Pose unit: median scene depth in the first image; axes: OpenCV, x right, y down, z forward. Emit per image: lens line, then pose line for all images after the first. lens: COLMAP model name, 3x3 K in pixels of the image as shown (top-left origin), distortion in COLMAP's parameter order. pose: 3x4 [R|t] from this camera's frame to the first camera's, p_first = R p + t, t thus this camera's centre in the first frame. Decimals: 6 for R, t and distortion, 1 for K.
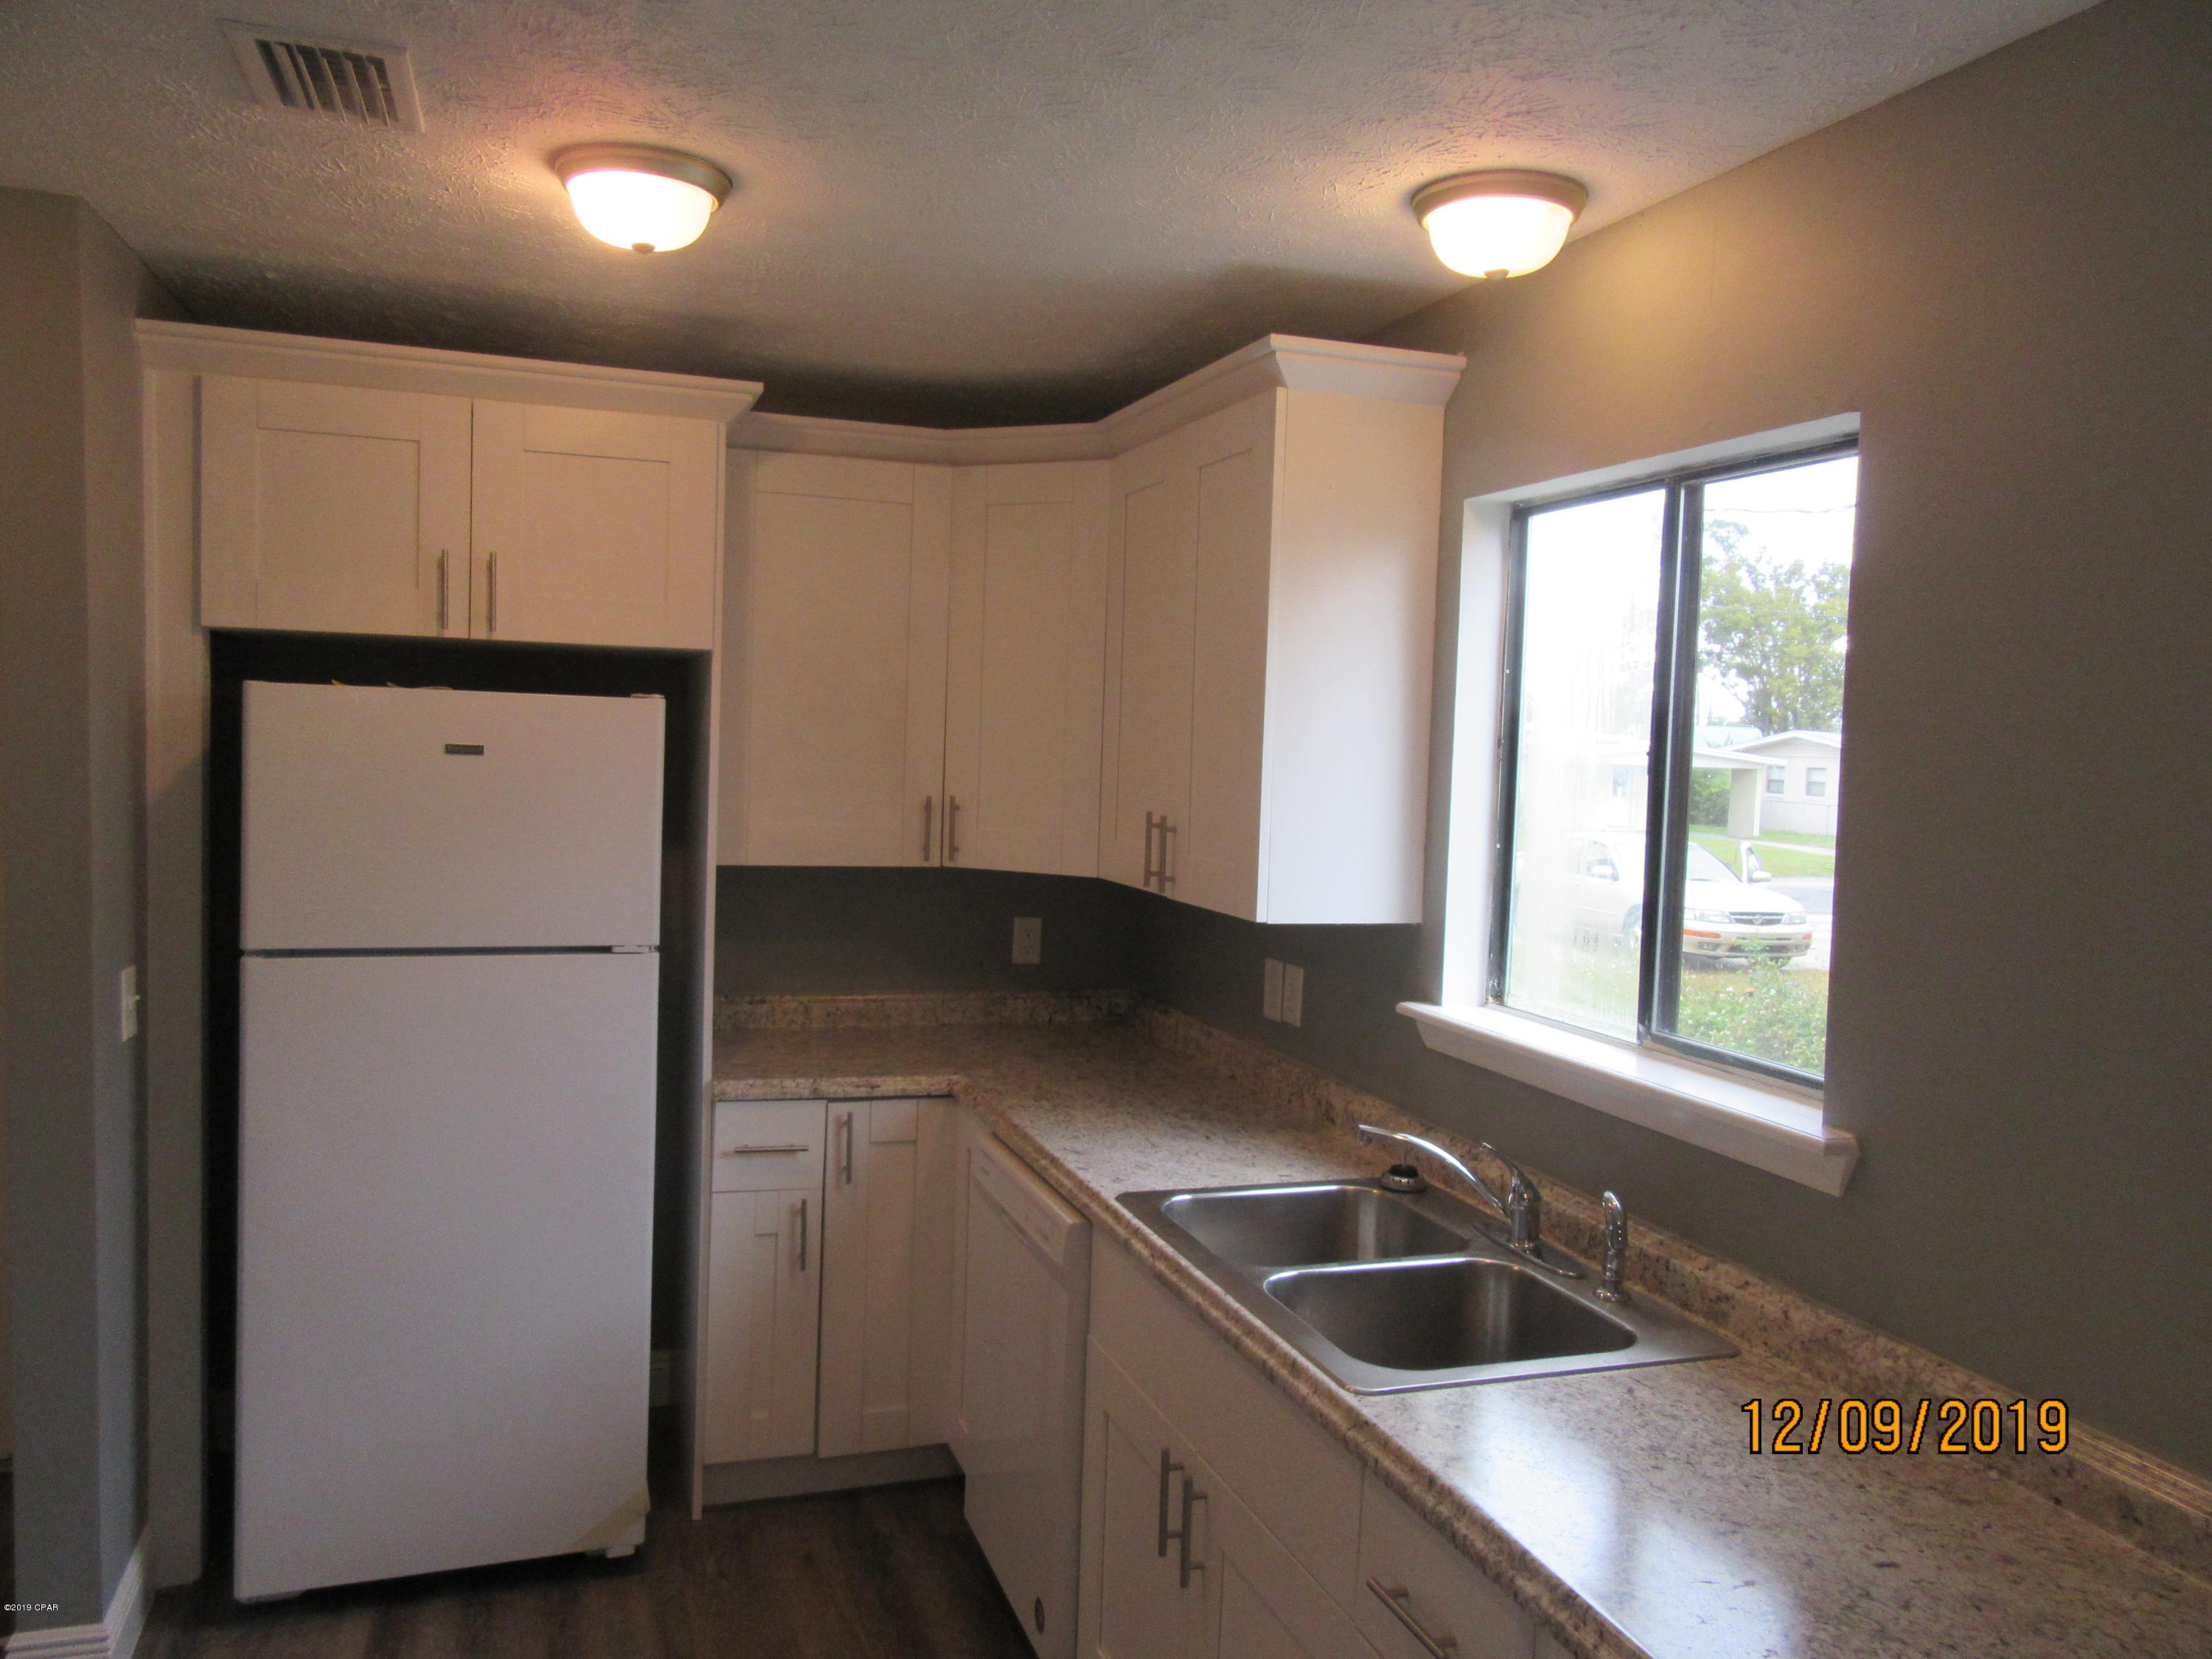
lens RADIAL K [[1679.2, 0, 1106.0], [0, 1679.2, 829.5], [0, 0, 1]] dist [-0.020107, 0.005290]
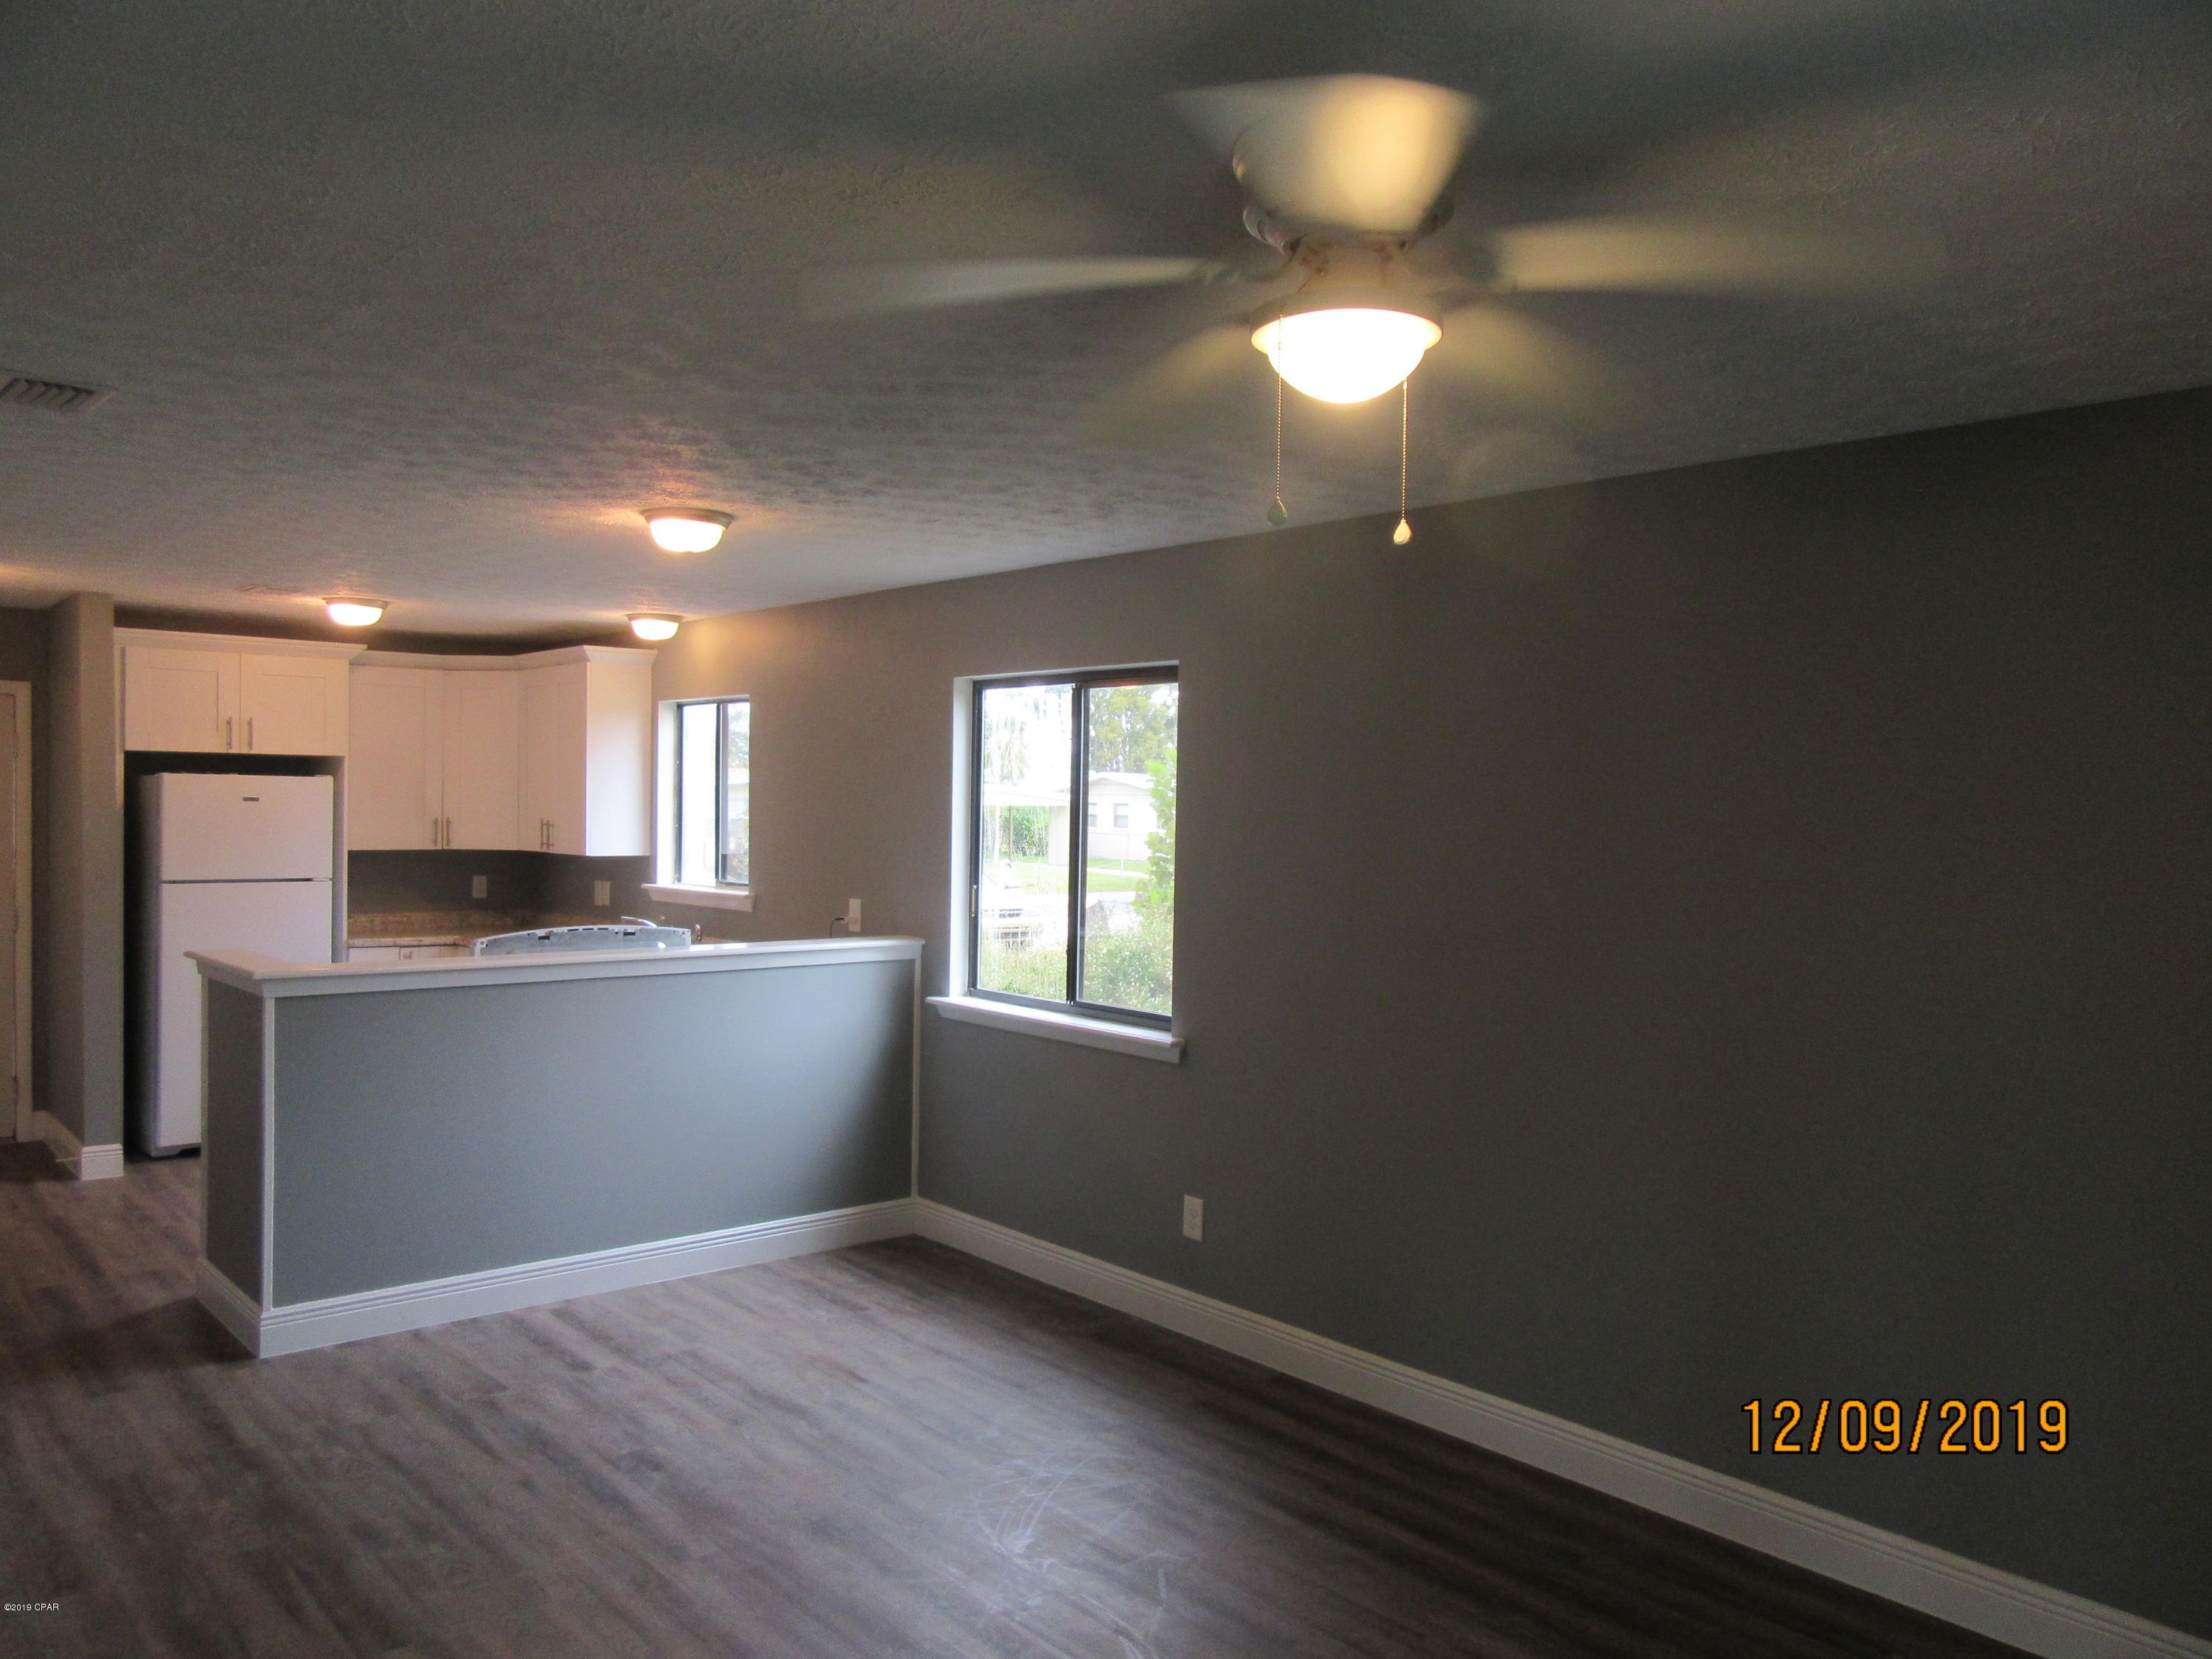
lens RADIAL K [[1679.2, 0, 1106.0], [0, 1679.2, 829.5], [0, 0, 1]] dist [-0.020107, 0.005290]
pose [[0.933572, -0.029025, 0.357214, -0.083677], [0.038910, 0.999032, -0.020515, 0.091995], [-0.356272, 0.033052, 0.933797, -1.666221]]
